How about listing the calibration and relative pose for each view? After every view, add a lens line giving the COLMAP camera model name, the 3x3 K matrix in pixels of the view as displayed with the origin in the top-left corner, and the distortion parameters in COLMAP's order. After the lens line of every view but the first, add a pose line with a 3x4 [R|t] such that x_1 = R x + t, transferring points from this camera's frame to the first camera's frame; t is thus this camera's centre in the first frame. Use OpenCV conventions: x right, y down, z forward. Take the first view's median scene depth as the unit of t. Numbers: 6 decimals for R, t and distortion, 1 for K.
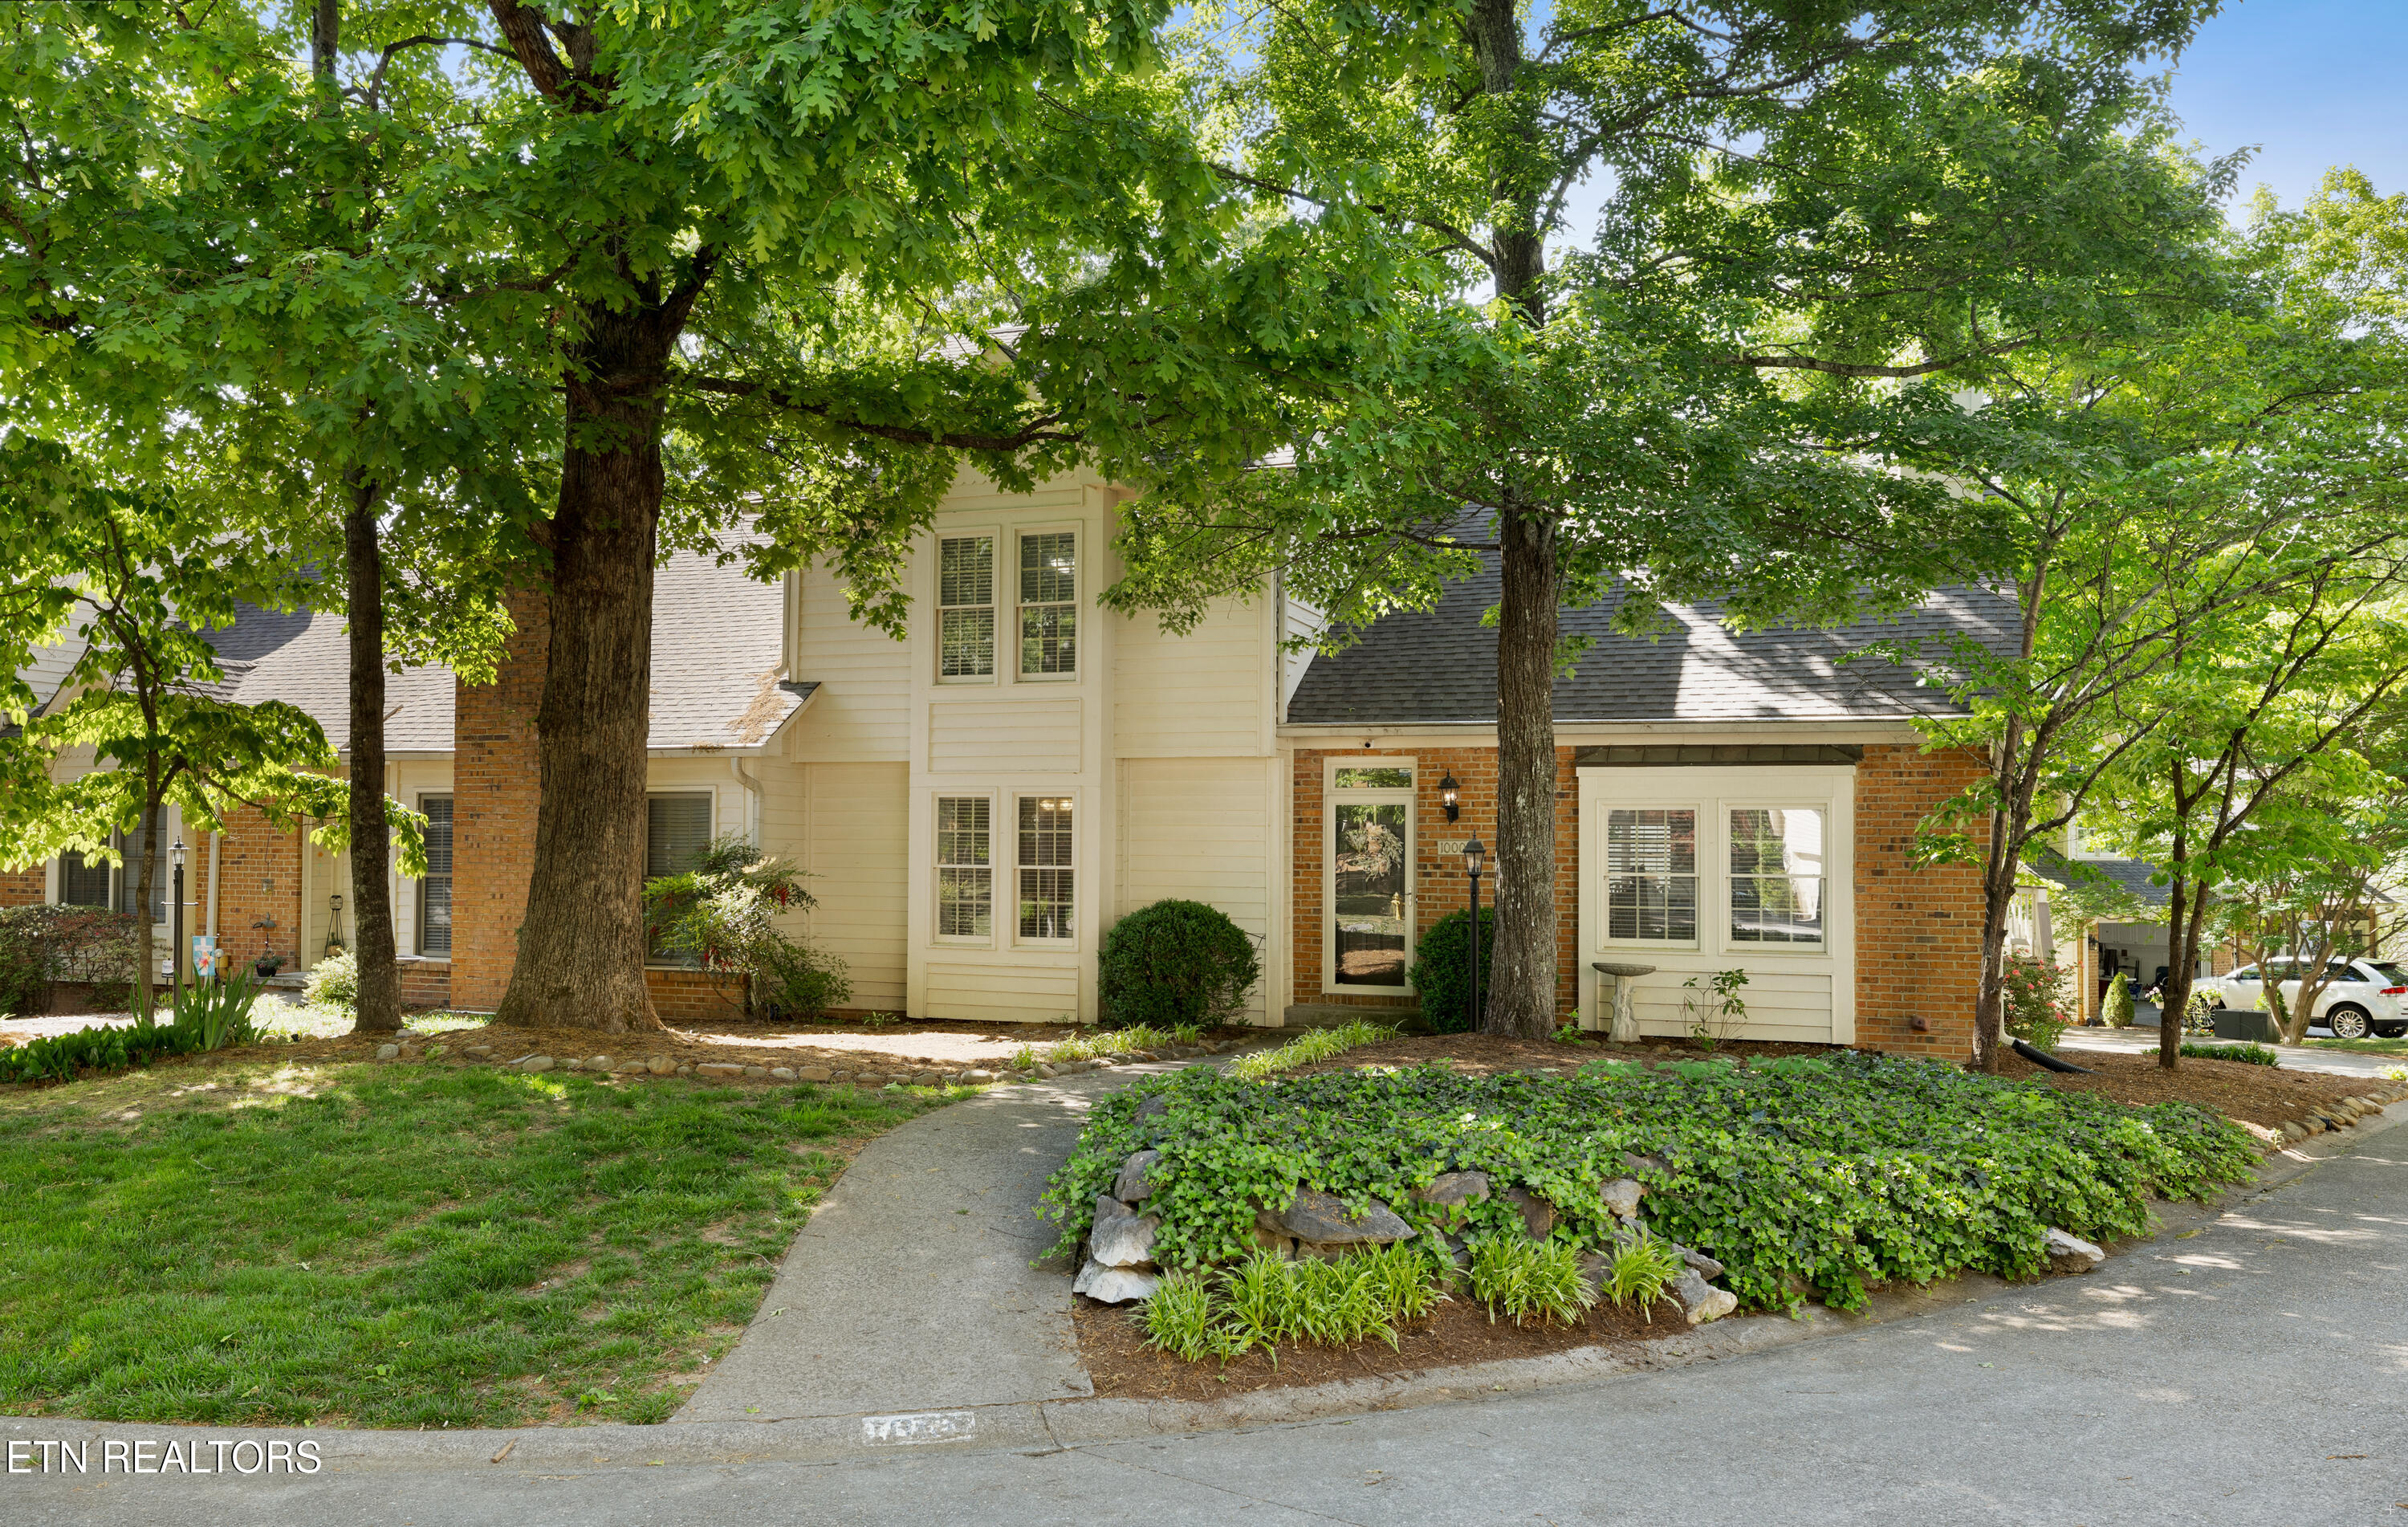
lens RADIAL K [[1808.7, 0, 1204.0], [0, 1808.7, 763.5], [0, 0, 1]] dist [-0.009454, -0.003685]
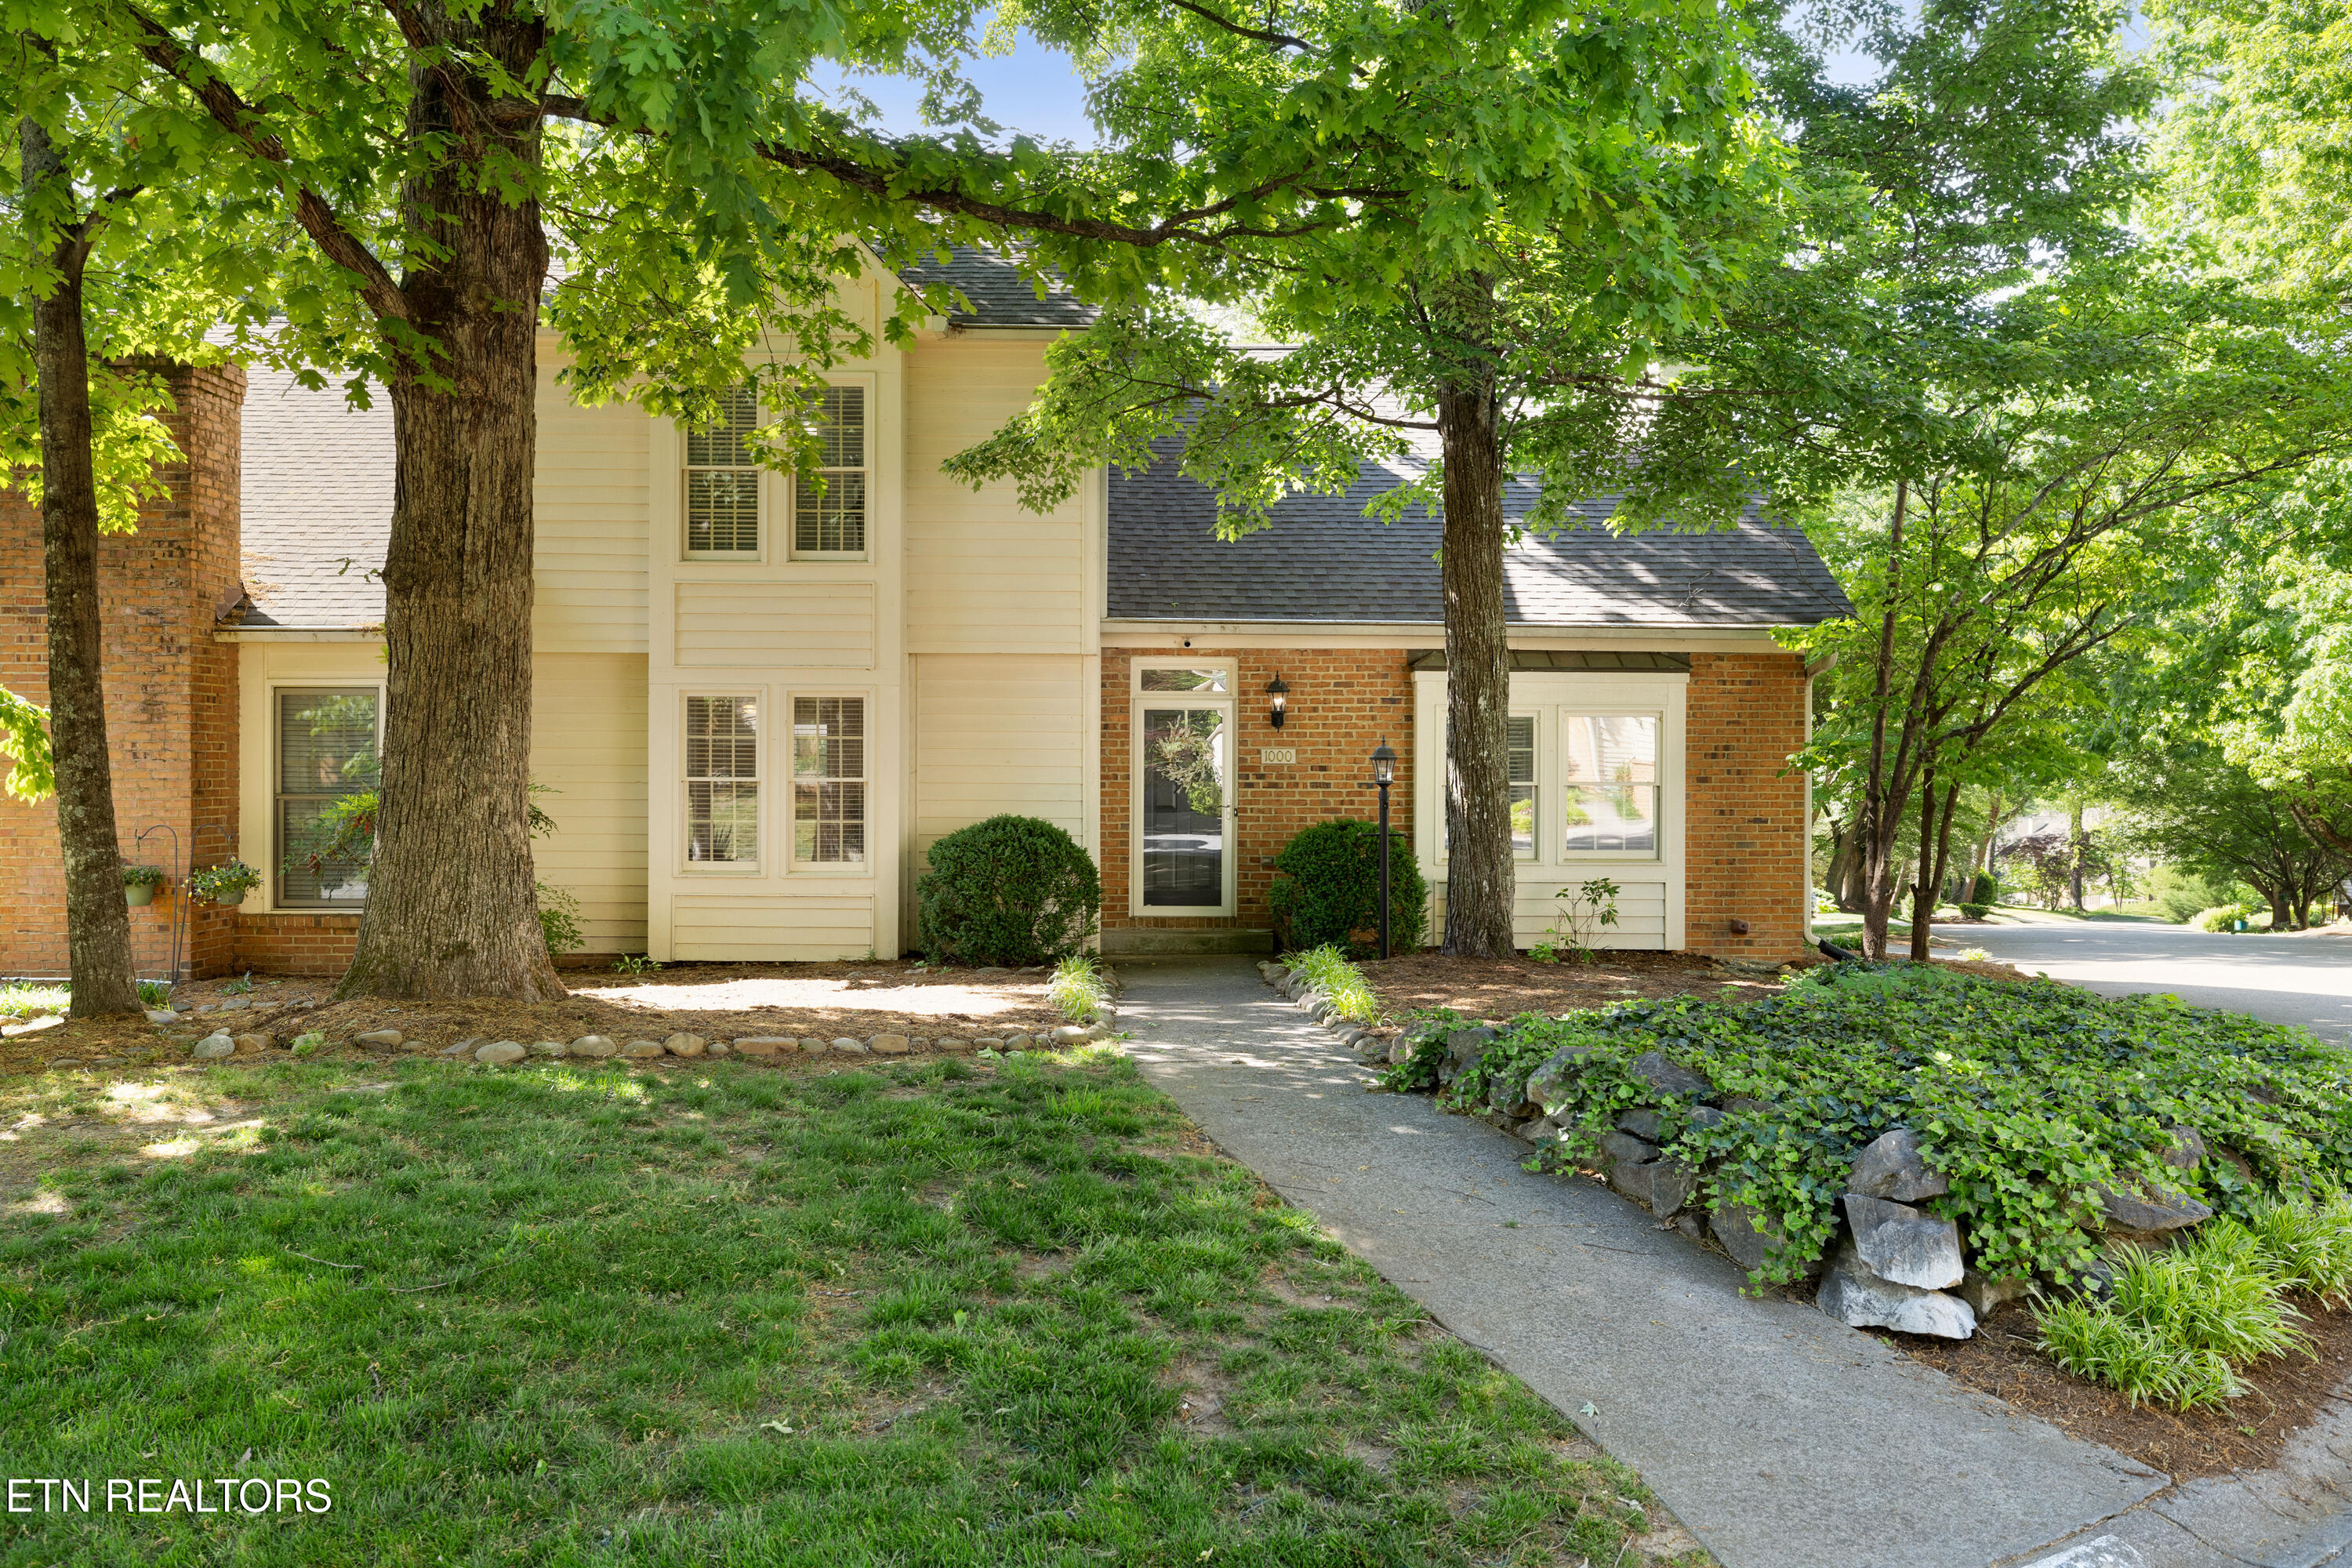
lens RADIAL K [[1774.3, 0, 1176.0], [0, 1774.3, 784.0], [0, 0, 1]] dist [-0.005790, -0.001746]
pose [[0.935199, -0.006230, 0.354068, -0.236113], [-0.013757, 0.998451, 0.053906, 0.012316], [-0.353855, -0.055284, 0.933665, 0.164858]]
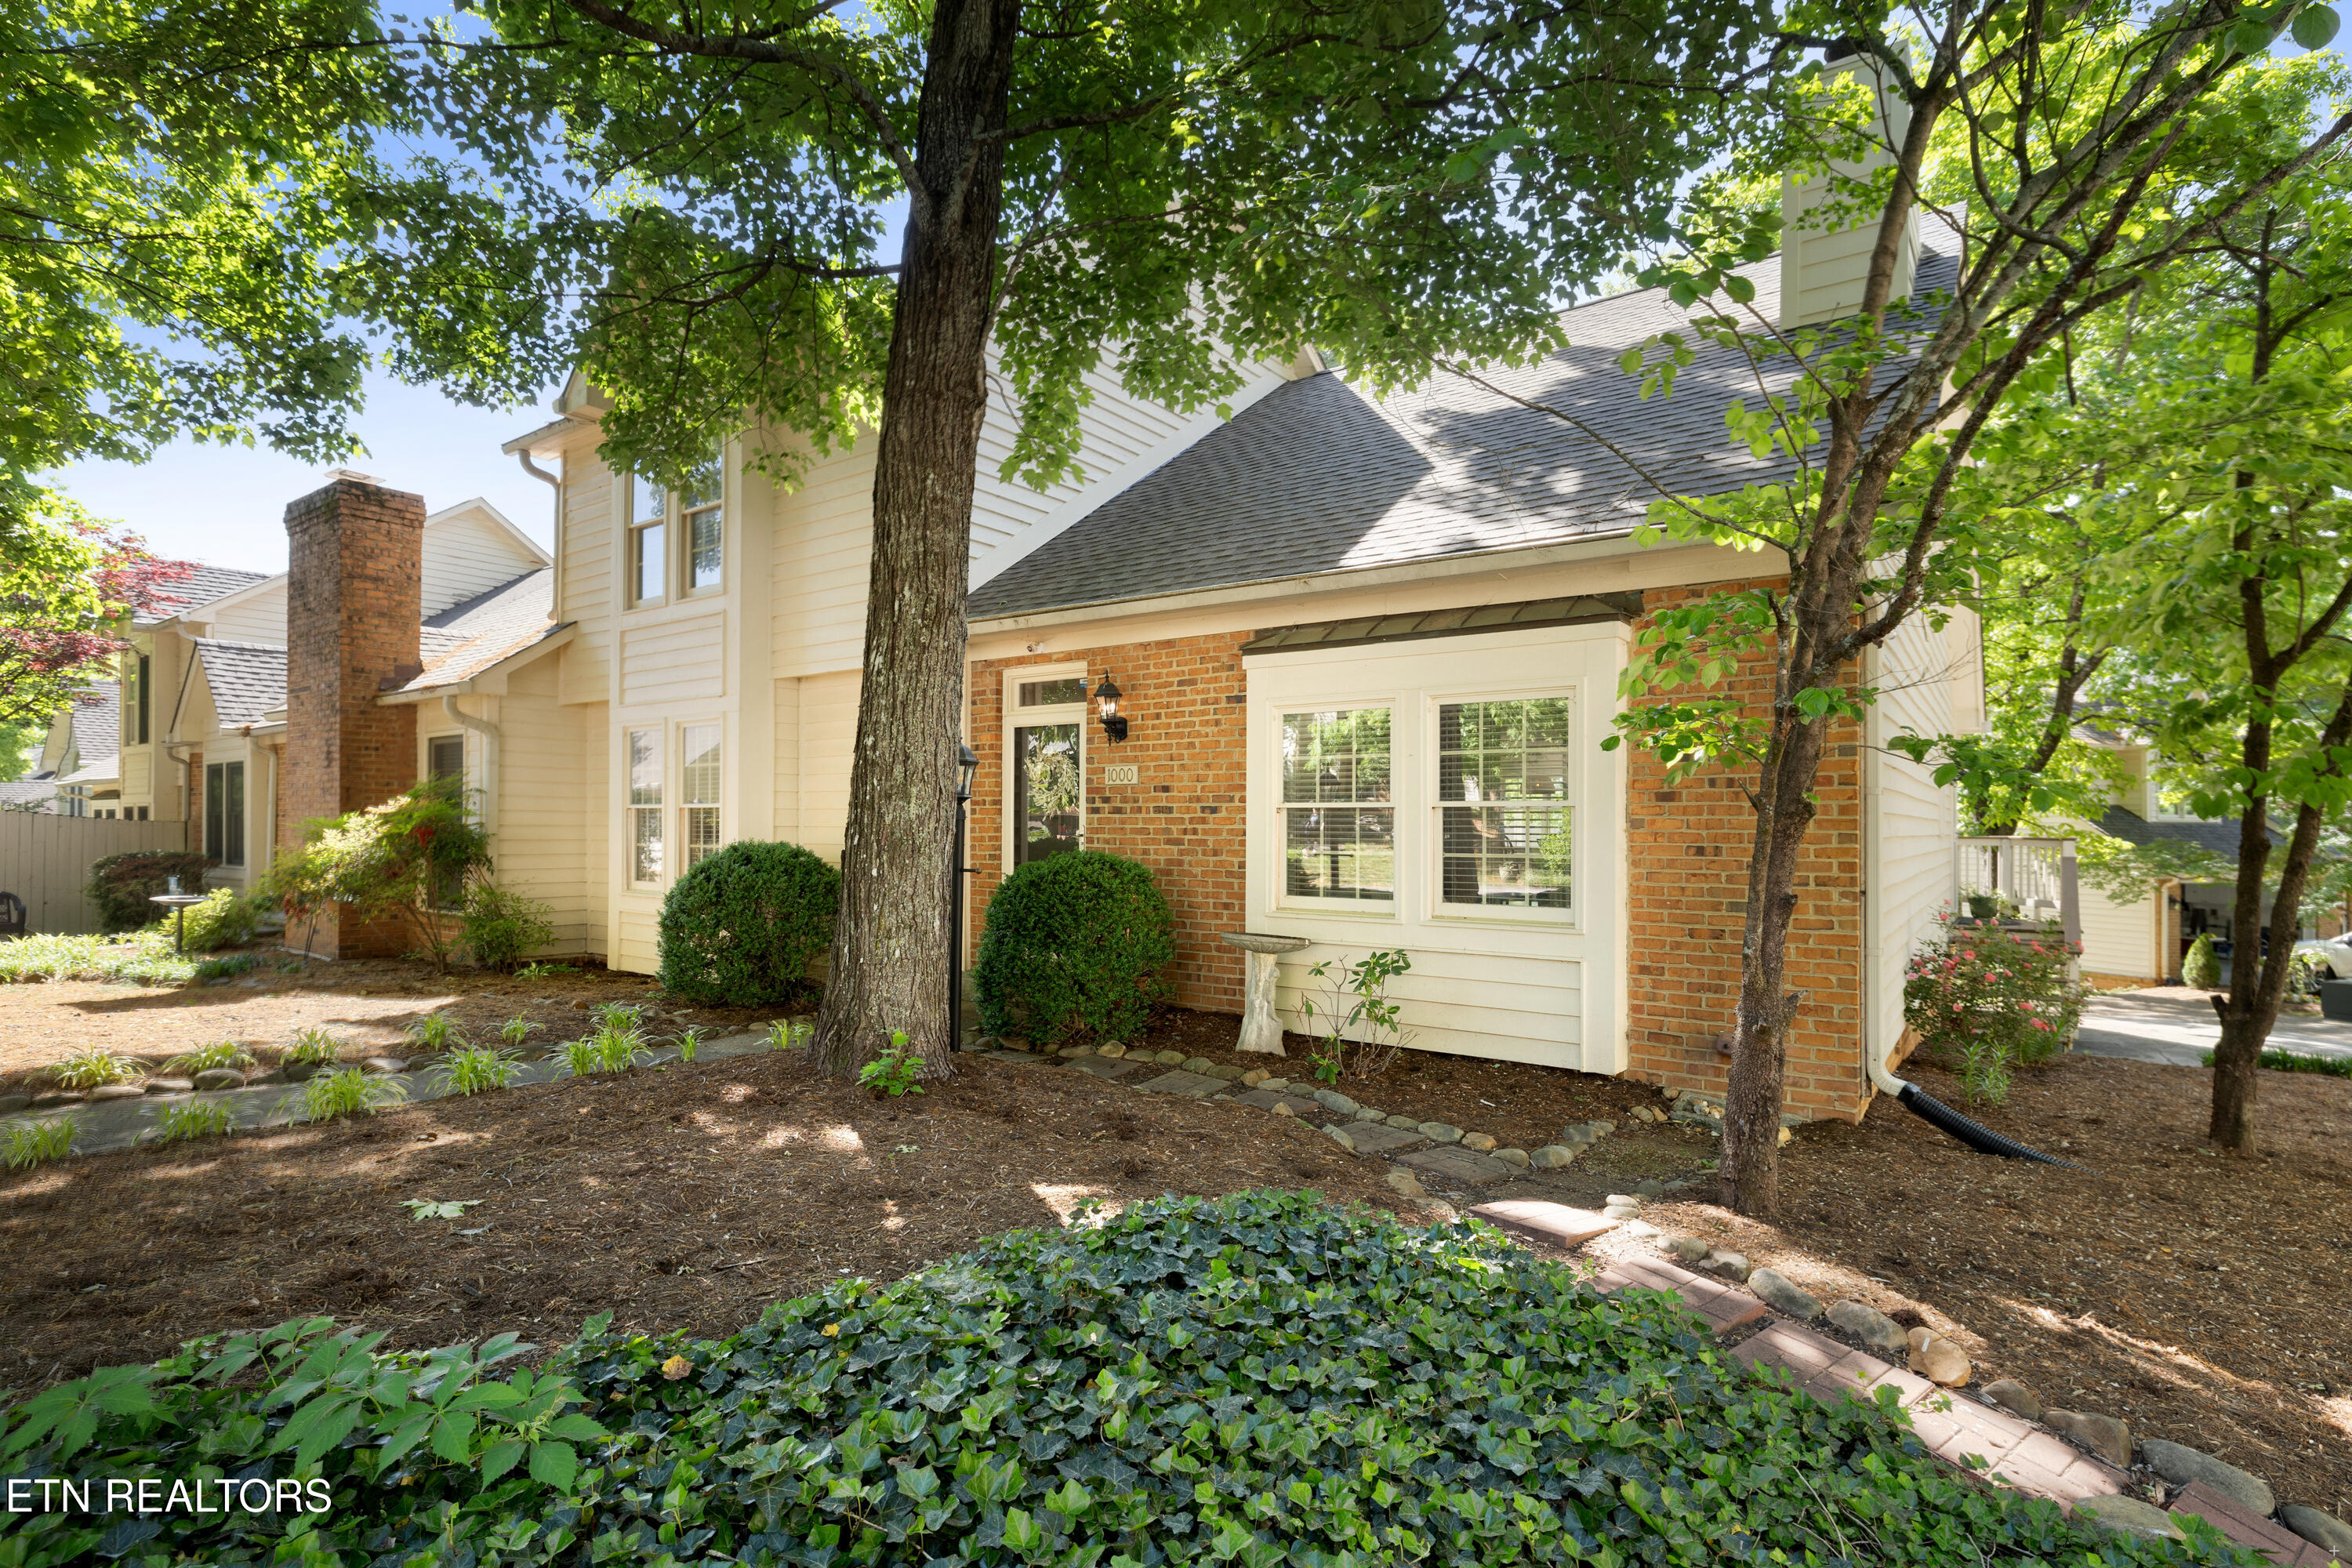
lens RADIAL K [[1157.5, 0, 1178.3], [0, 1157.5, 817.8], [0, 0, 1]] dist [-0.022513, 0.000364]
pose [[0.961120, -0.003678, -0.276108, 0.298015], [0.014157, 0.999253, 0.035966, 0.047523], [0.275769, -0.038477, 0.960454, 0.536151]]
